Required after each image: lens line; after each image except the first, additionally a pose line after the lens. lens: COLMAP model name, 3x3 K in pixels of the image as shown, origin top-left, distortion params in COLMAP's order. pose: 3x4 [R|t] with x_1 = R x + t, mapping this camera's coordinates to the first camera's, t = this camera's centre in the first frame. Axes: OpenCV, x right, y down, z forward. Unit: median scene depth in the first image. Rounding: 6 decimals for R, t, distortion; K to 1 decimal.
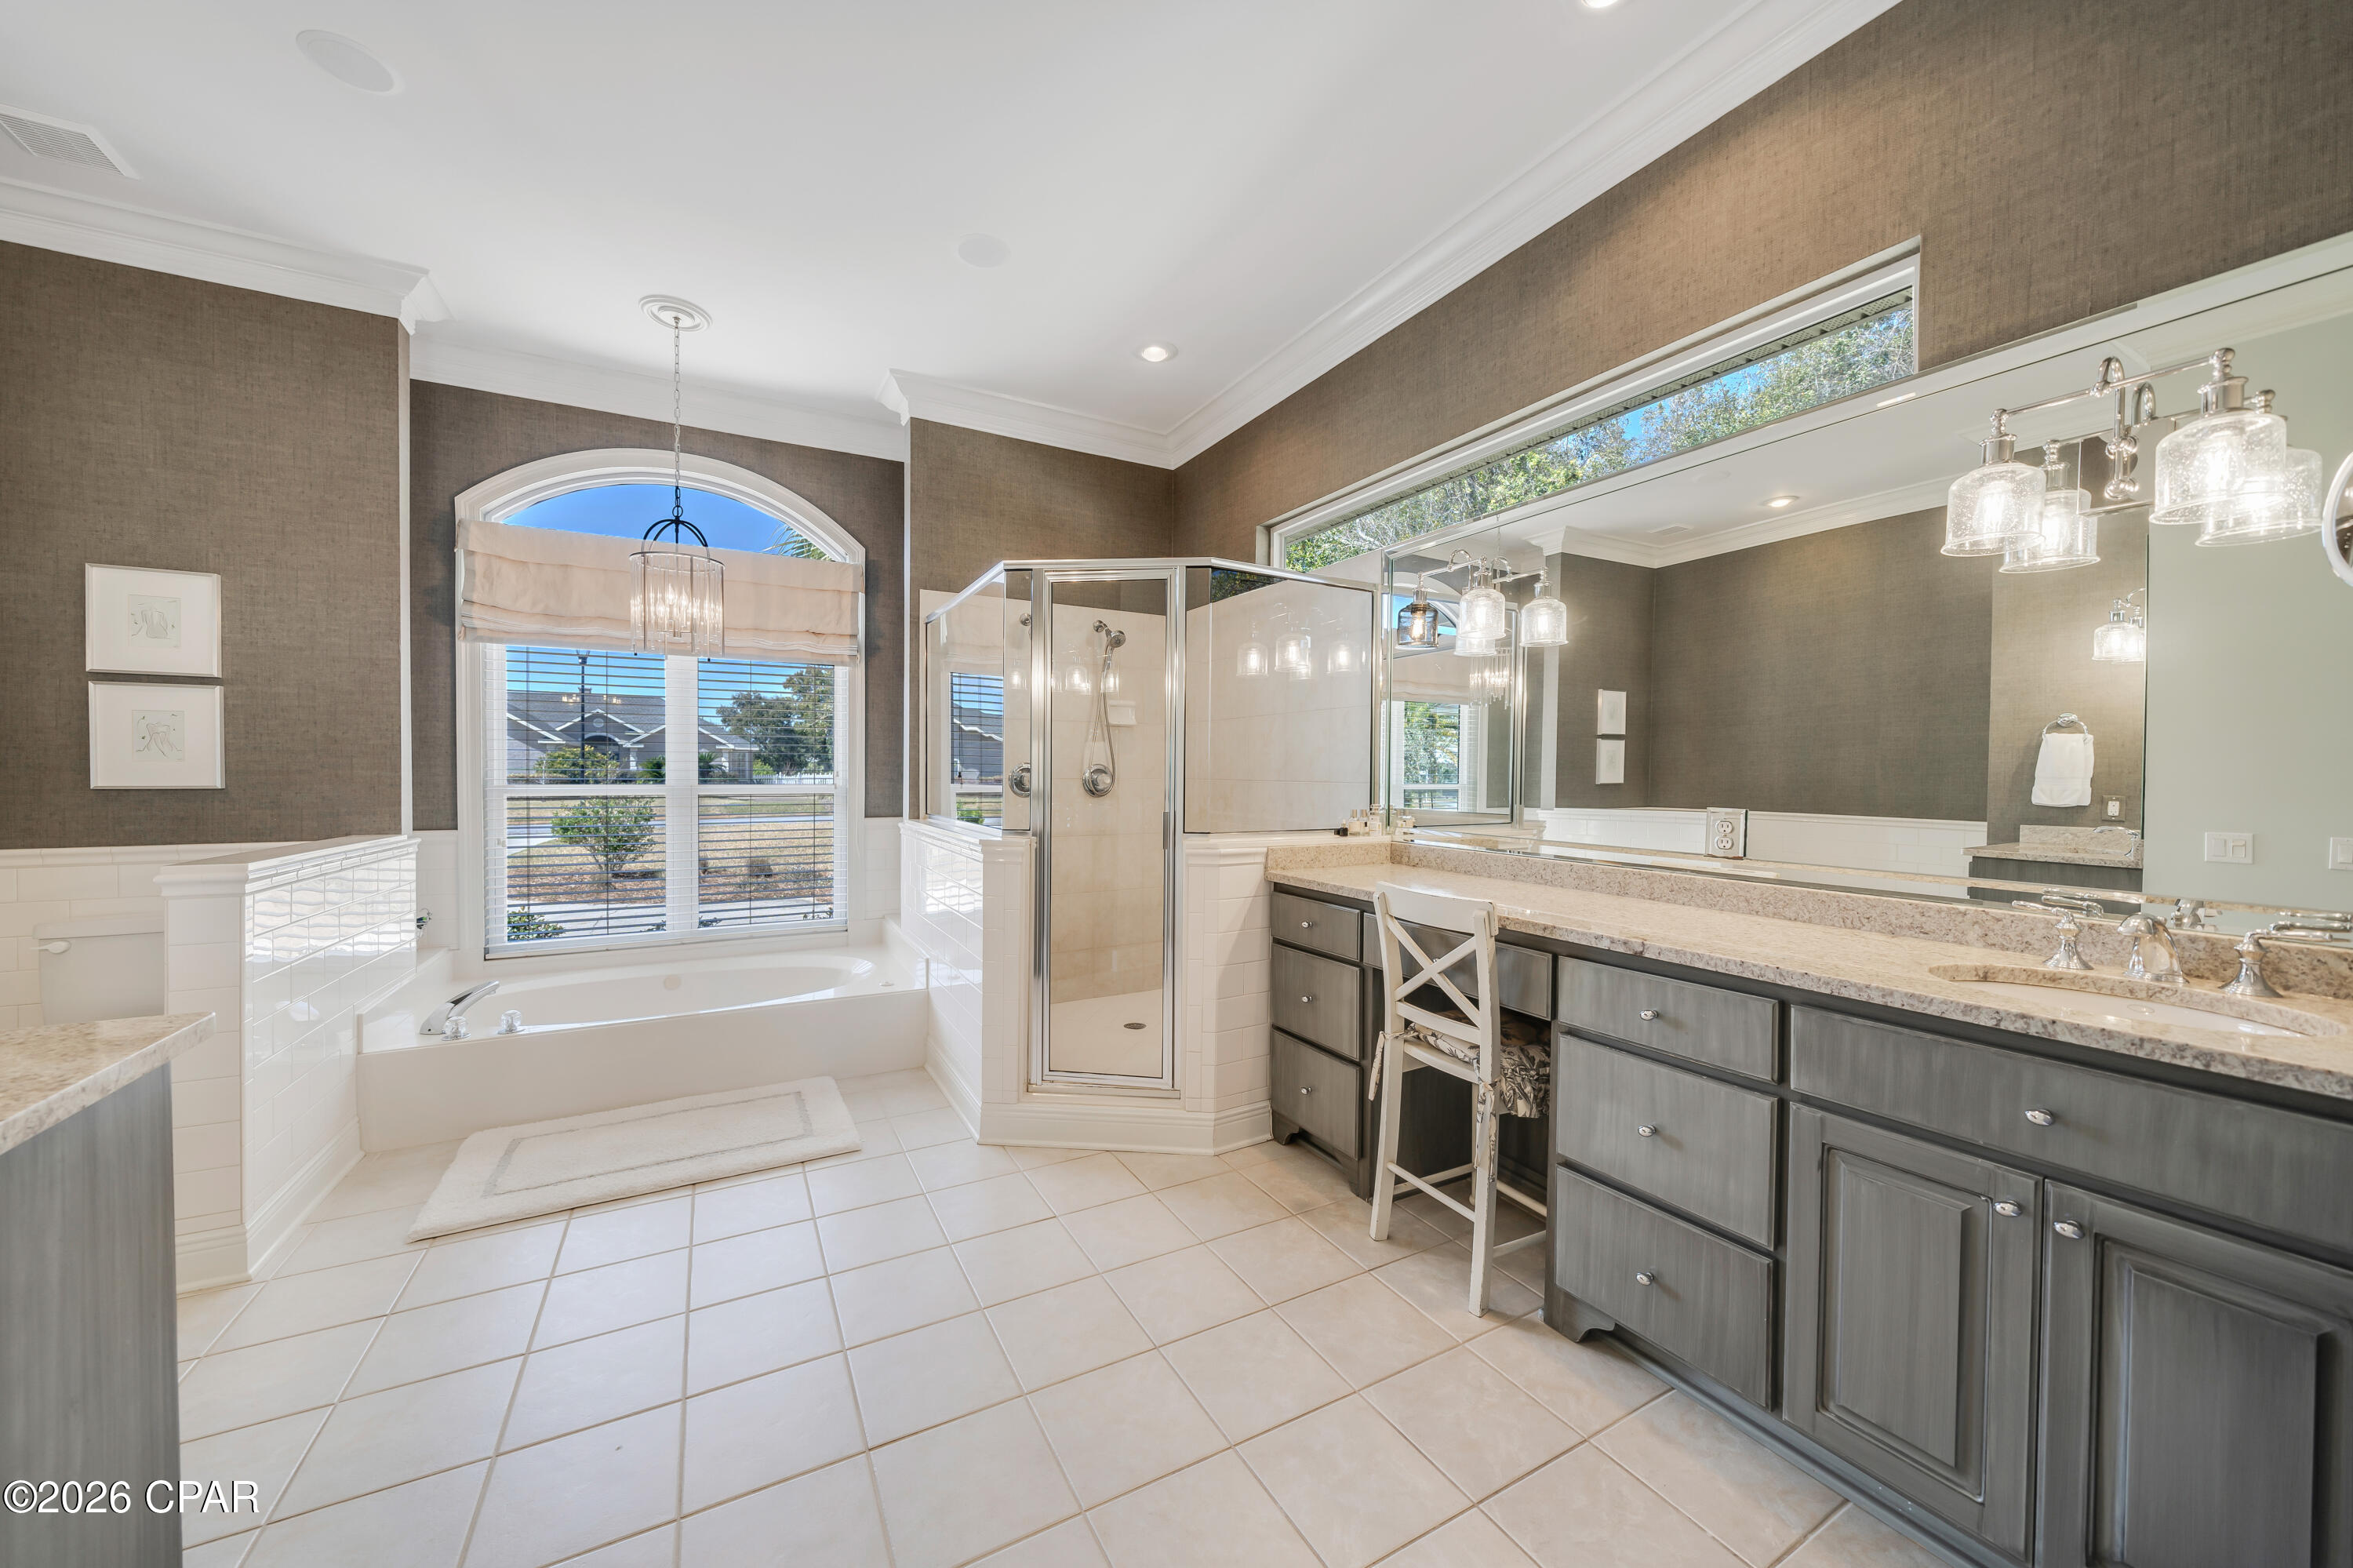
lens RADIAL K [[842.8, 0, 1160.1], [0, 842.8, 776.4], [0, 0, 1]] dist [-0.000048, -0.000008]
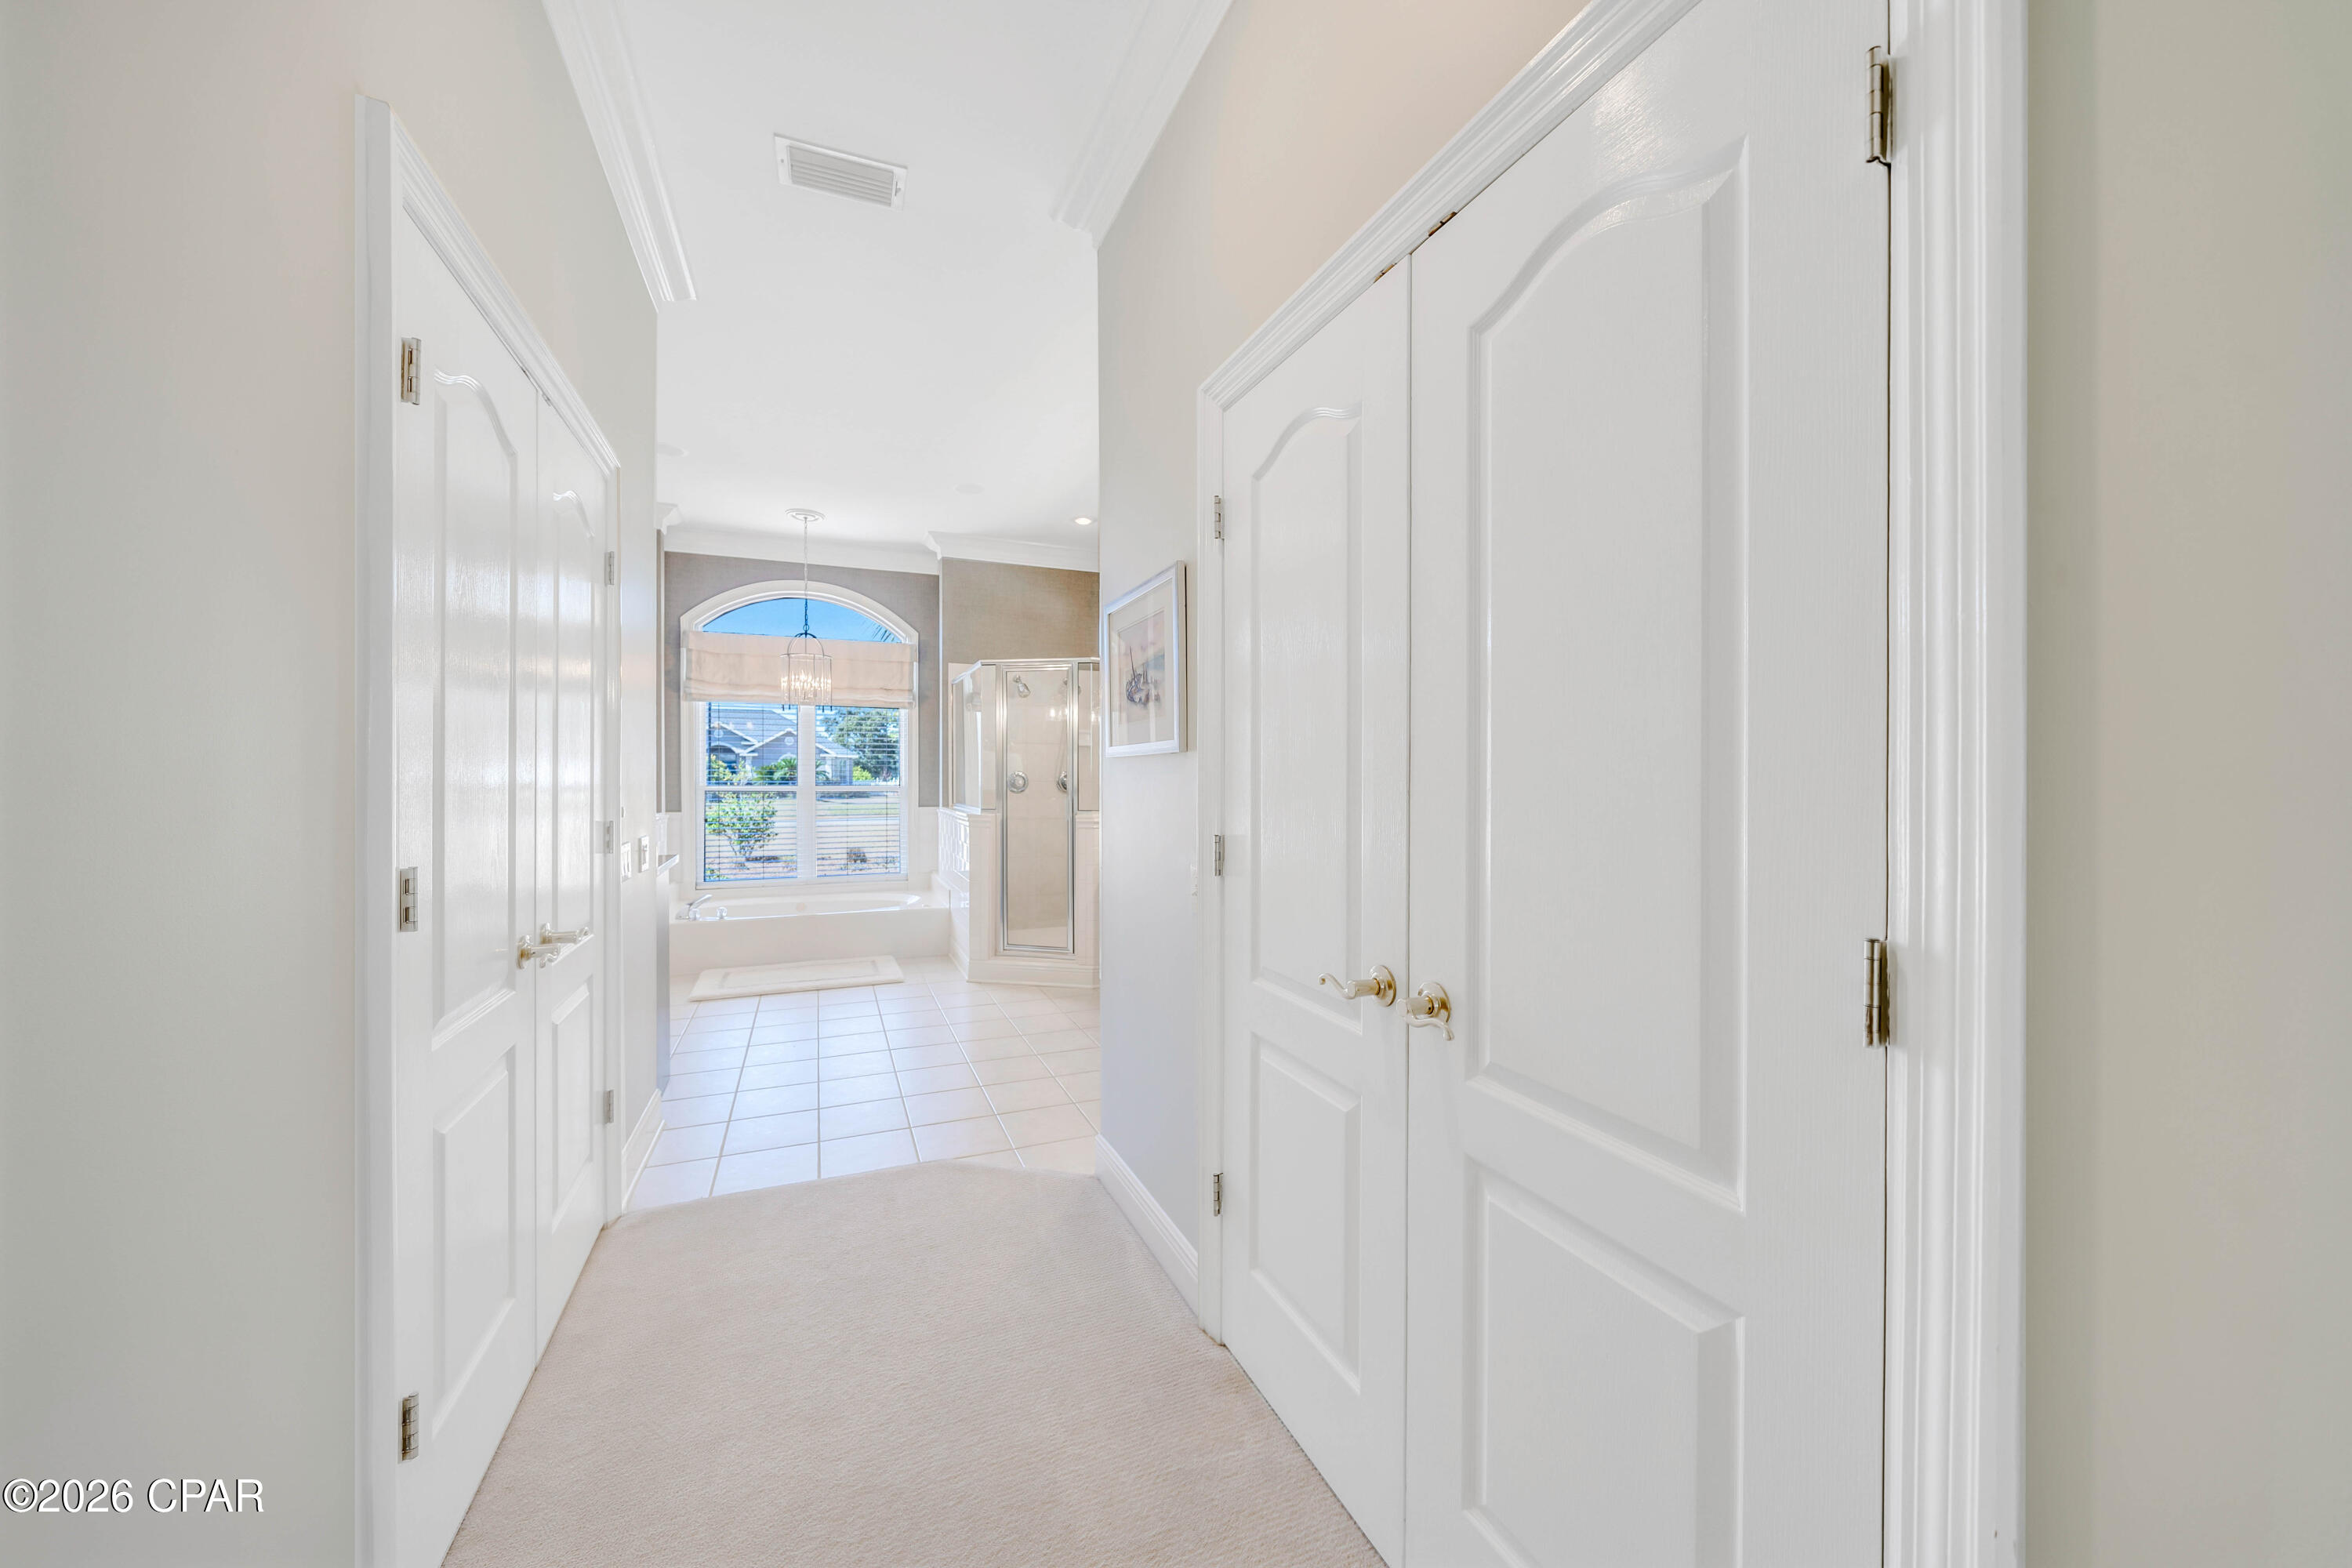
lens RADIAL K [[851.4, 0, 1175.3], [0, 851.4, 774.7], [0, 0, 1]] dist [-0.002761, -0.000237]
pose [[0.996033, -0.004176, -0.088890, 0.316889], [0.003570, 0.999969, -0.006971, 0.003747], [0.088916, 0.006626, 0.996017, -0.631006]]
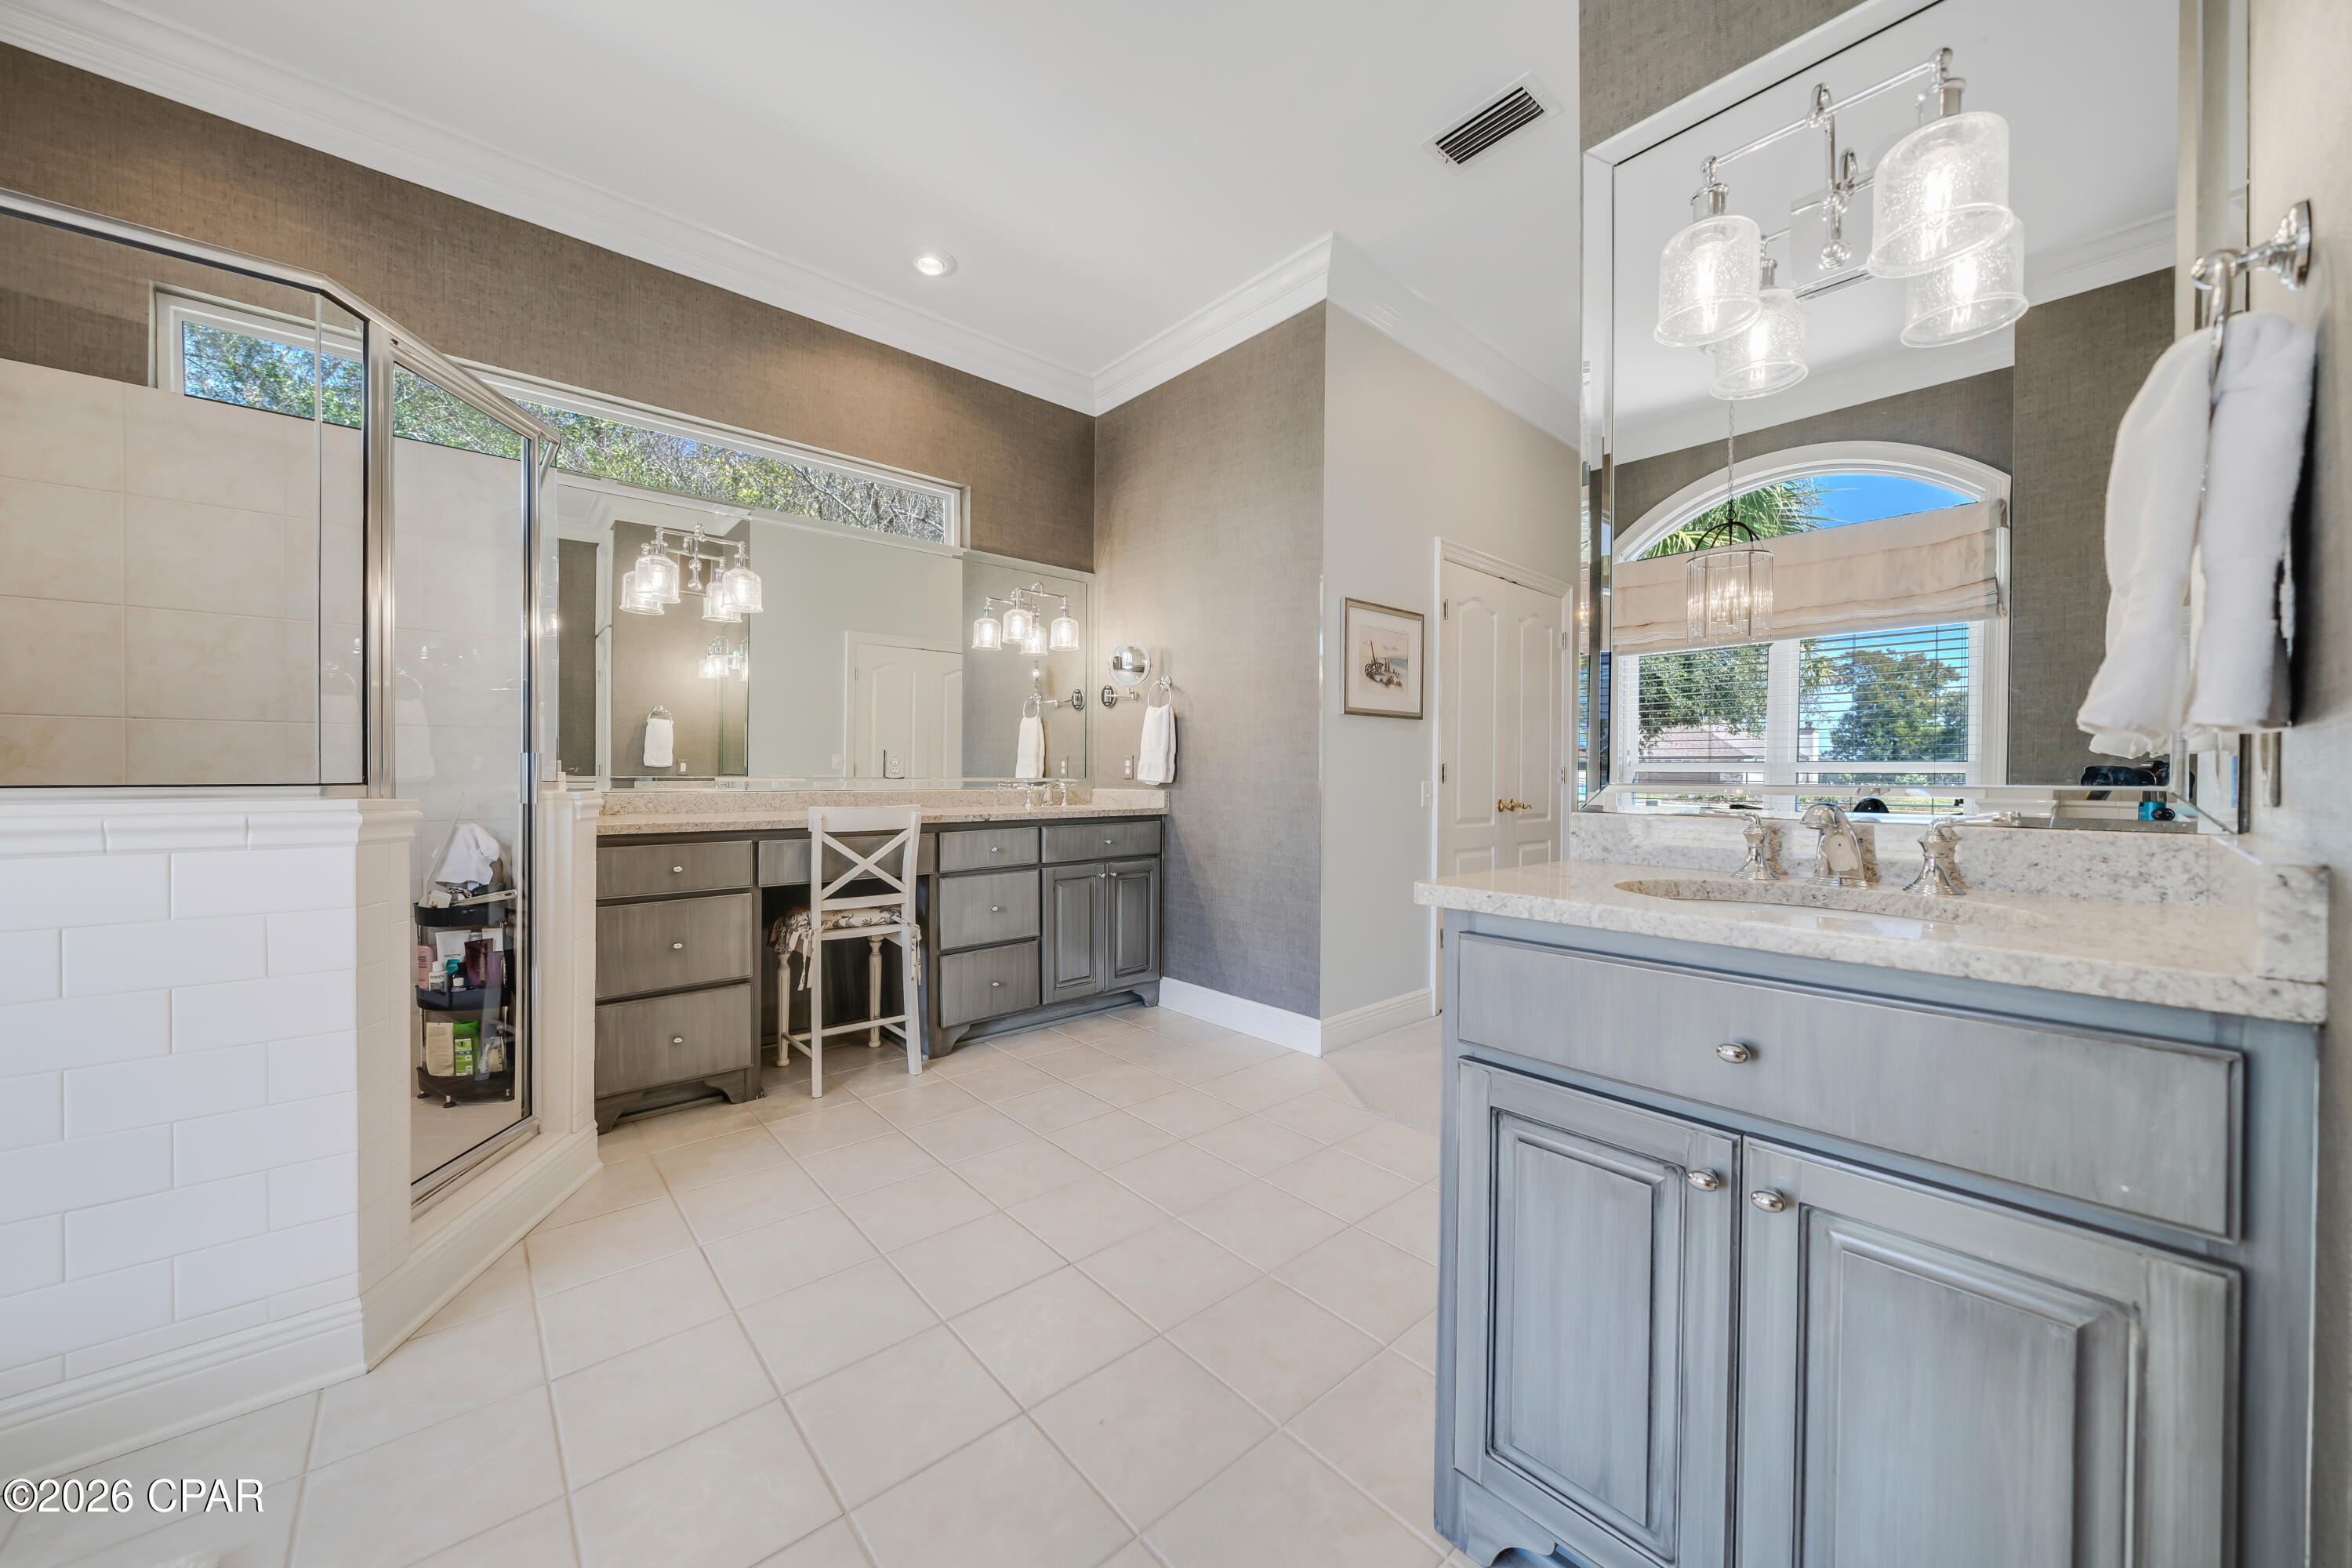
lens RADIAL K [[826.6, 0, 1161.5], [0, 826.6, 781.6], [0, 0, 1]] dist [-0.004195, -0.000165]
pose [[-0.219747, -0.016670, 0.975414, -0.641571], [0.002993, 0.999838, 0.017761, 0.042656], [-0.975552, 0.006823, -0.219662, 0.483857]]
